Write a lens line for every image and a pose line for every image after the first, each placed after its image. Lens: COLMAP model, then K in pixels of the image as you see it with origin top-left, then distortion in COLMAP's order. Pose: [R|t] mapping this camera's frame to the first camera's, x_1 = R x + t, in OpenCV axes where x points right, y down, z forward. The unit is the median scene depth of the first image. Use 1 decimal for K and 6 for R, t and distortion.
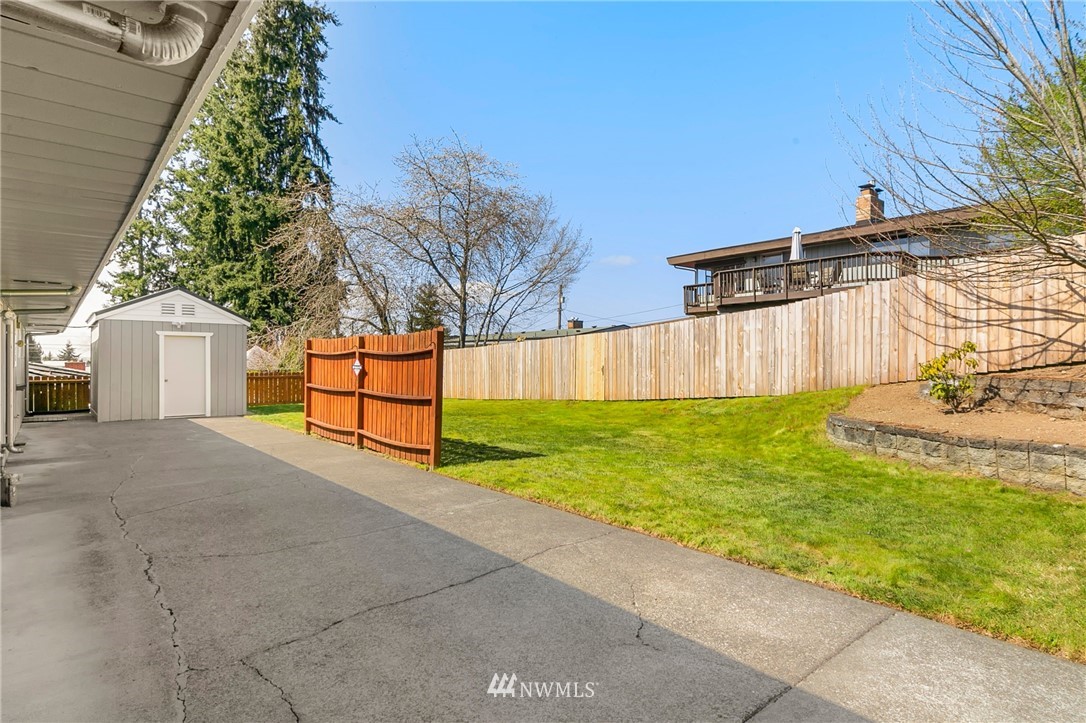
lens RADIAL K [[590.9, 0, 540.0], [0, 590.9, 359.9], [0, 0, 1]] dist [0.001701, 0.000720]
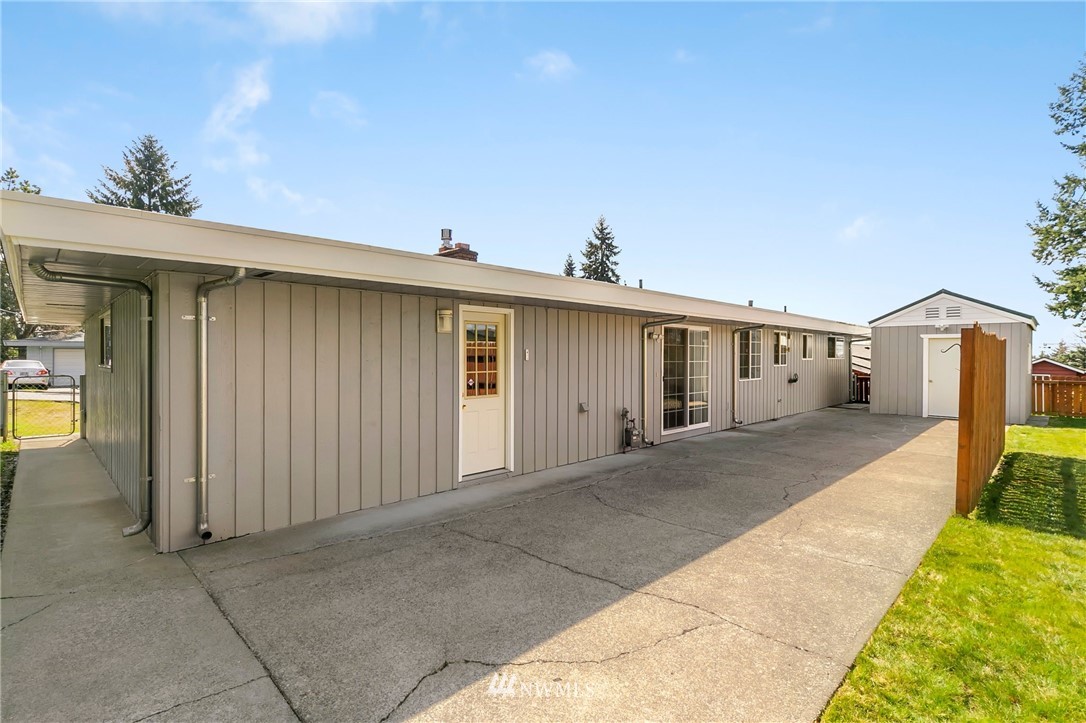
lens RADIAL K [[509.6, 0, 538.5], [0, 509.6, 359.7], [0, 0, 1]] dist [0.011137, -0.000097]
pose [[0.072077, 0.006184, -0.997380, 0.695199], [-0.001898, 0.999980, 0.006063, -0.023608], [0.997397, 0.001456, 0.072088, 0.727629]]
